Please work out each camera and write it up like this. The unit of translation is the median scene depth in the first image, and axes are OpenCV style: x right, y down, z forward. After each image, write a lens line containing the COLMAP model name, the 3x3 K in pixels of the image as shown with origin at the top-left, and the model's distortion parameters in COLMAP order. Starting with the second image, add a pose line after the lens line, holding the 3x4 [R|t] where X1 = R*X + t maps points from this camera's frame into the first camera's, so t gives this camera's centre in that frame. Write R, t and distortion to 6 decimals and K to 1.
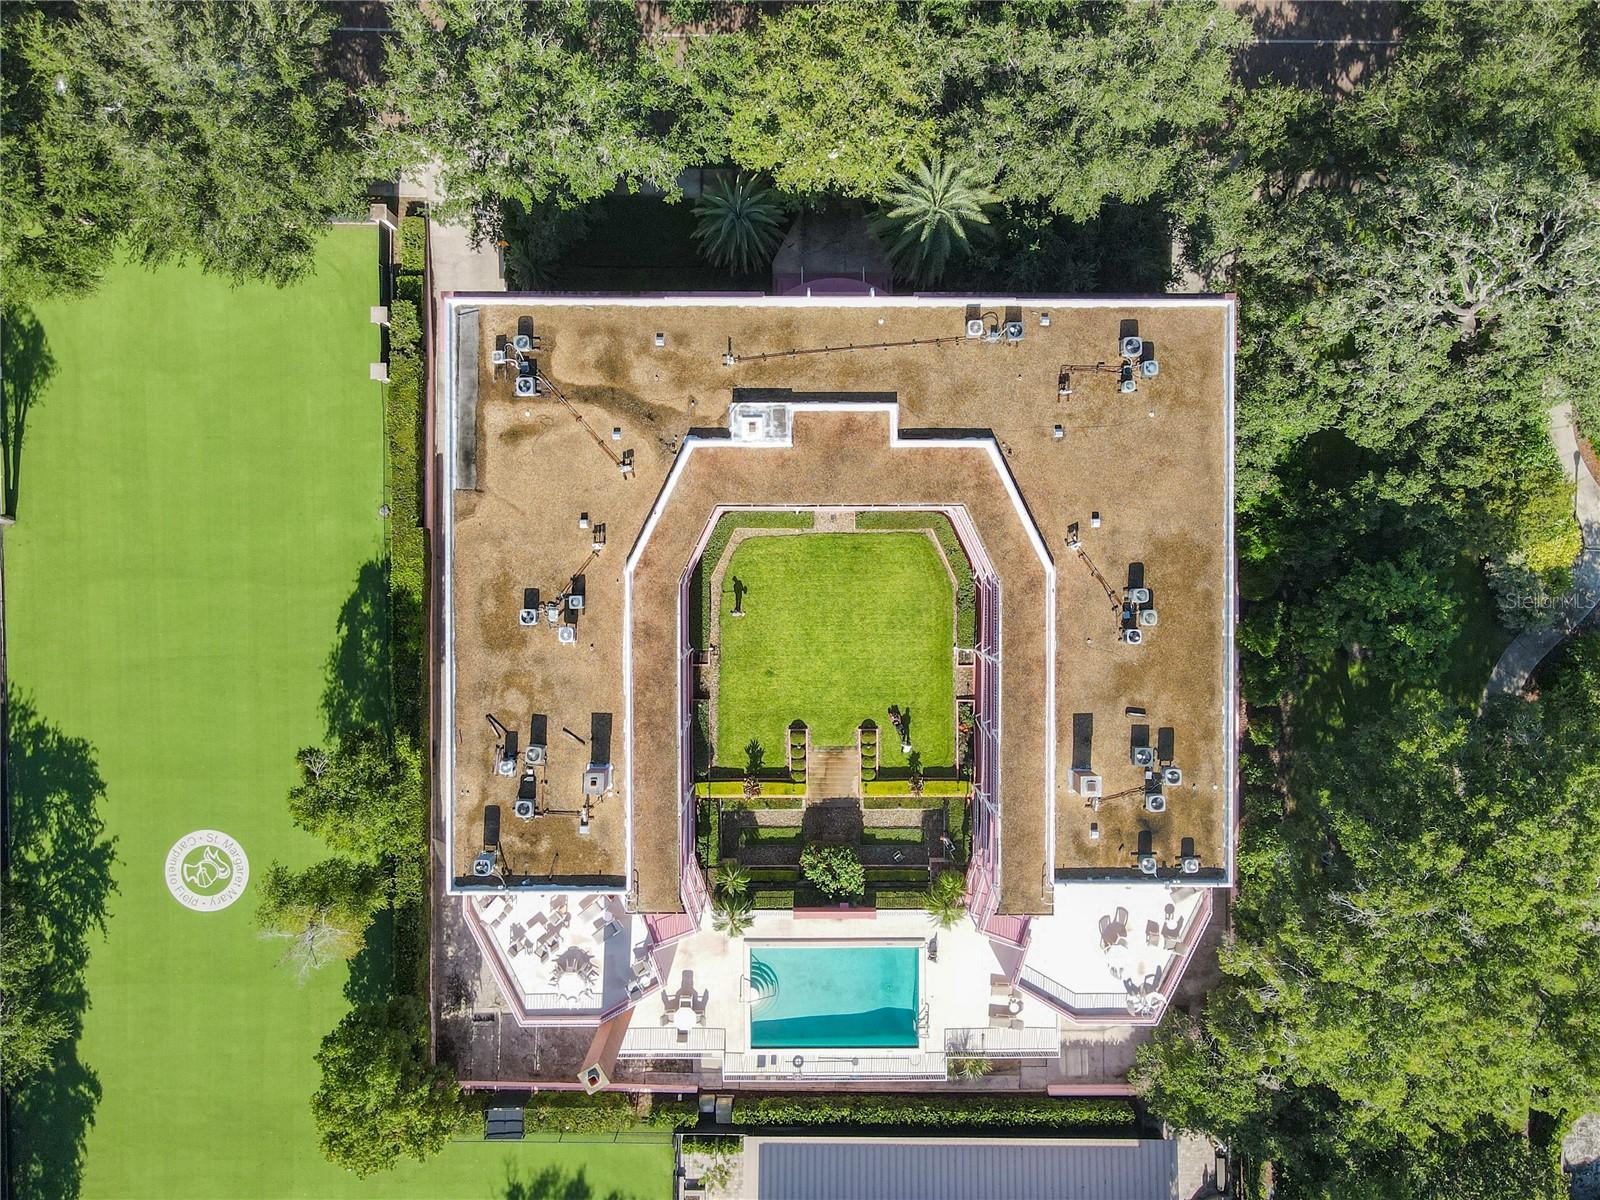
lens RADIAL K [[1182.1, 0, 805.1], [0, 1182.1, 591.3], [0, 0, 1]] dist [0.011059, 0.003935]
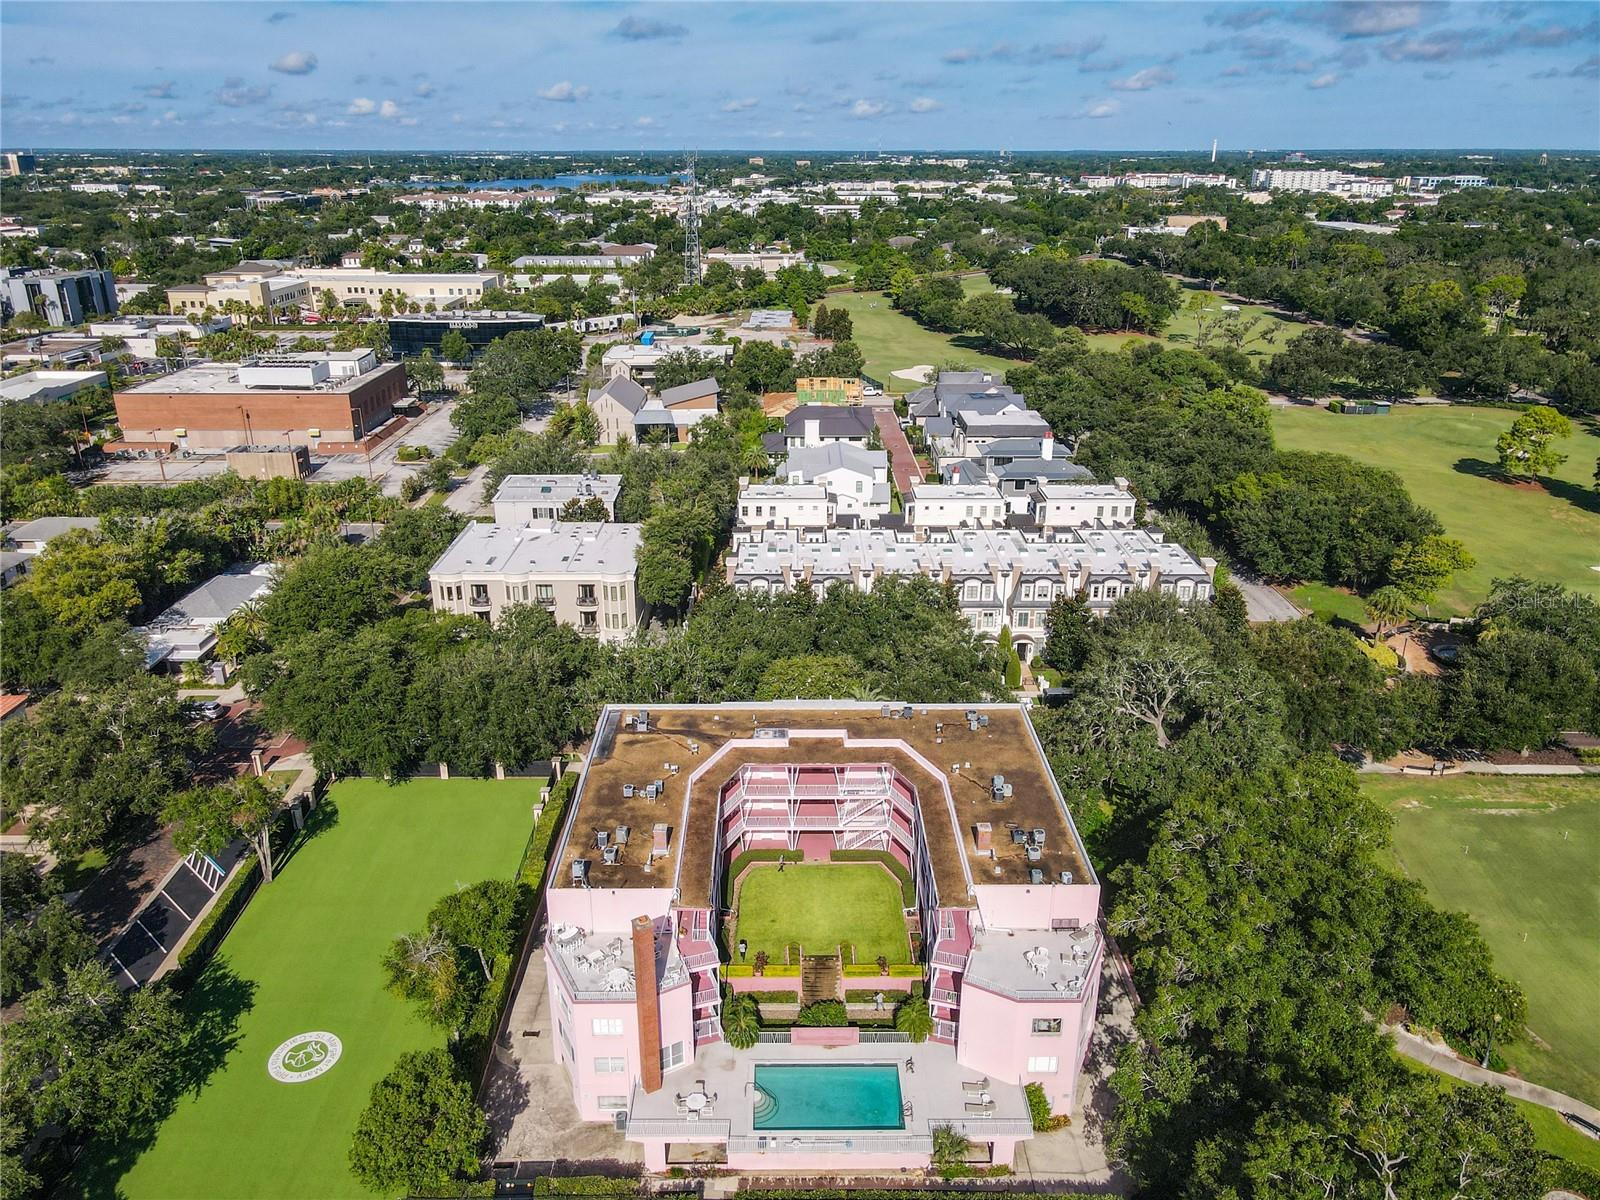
lens RADIAL K [[1179.4, 0, 786.5], [0, 1179.4, 595.5], [0, 0, 1]] dist [0.015729, -0.007404]
pose [[0.999902, -0.013975, -0.001089, -0.006742], [0.003780, 0.343691, -0.939075, 1.217347], [0.013498, 0.938979, 0.343710, 0.153426]]
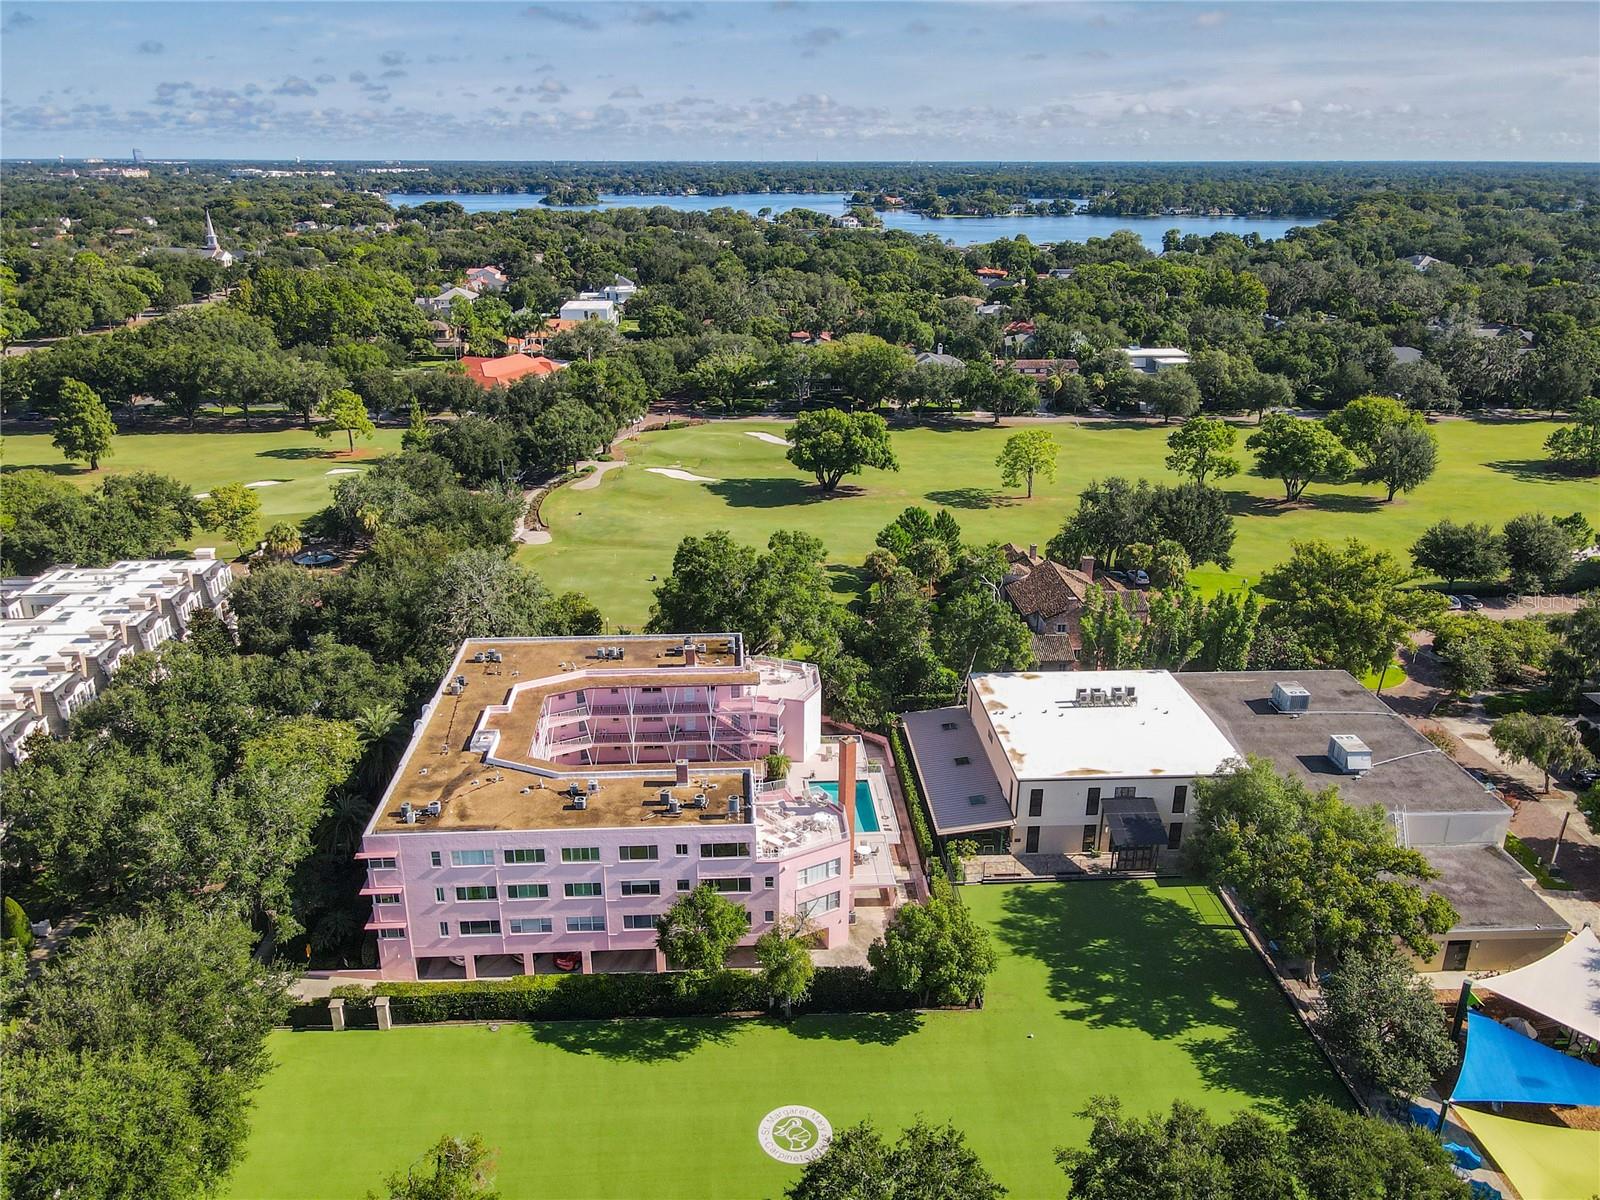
lens RADIAL K [[1184.4, 0, 781.4], [0, 1184.4, 594.2], [0, 0, 1]] dist [-0.005113, -0.002261]
pose [[-0.053314, -0.354294, 0.933613, -1.361300], [0.998500, -0.030621, 0.045399, 0.189813], [0.012503, 0.934633, 0.355395, 0.142647]]
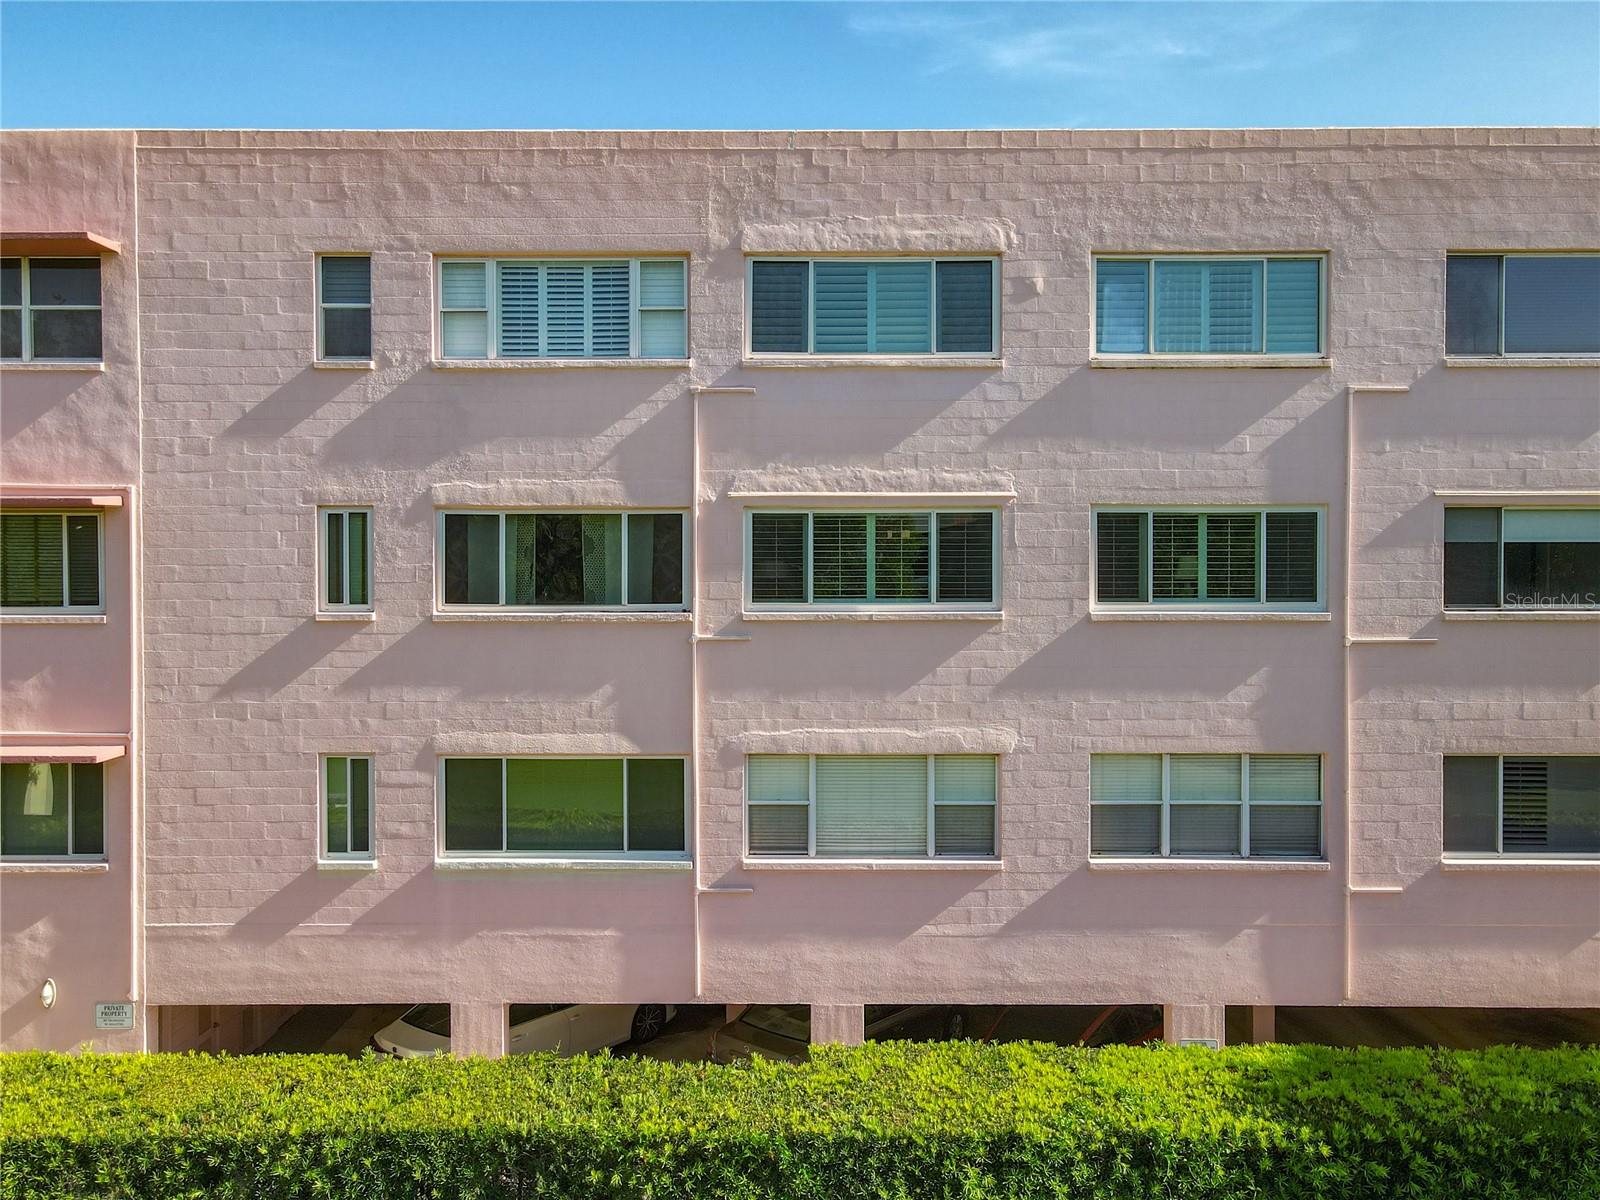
lens RADIAL K [[1179.4, 0, 786.5], [0, 1179.4, 595.5], [0, 0, 1]] dist [0.015729, -0.007404]
pose [[0.013924, -0.017467, 0.999750, -0.462483], [0.999807, -0.013649, -0.014163, -0.051548], [0.013893, 0.999754, 0.017273, 0.908748]]
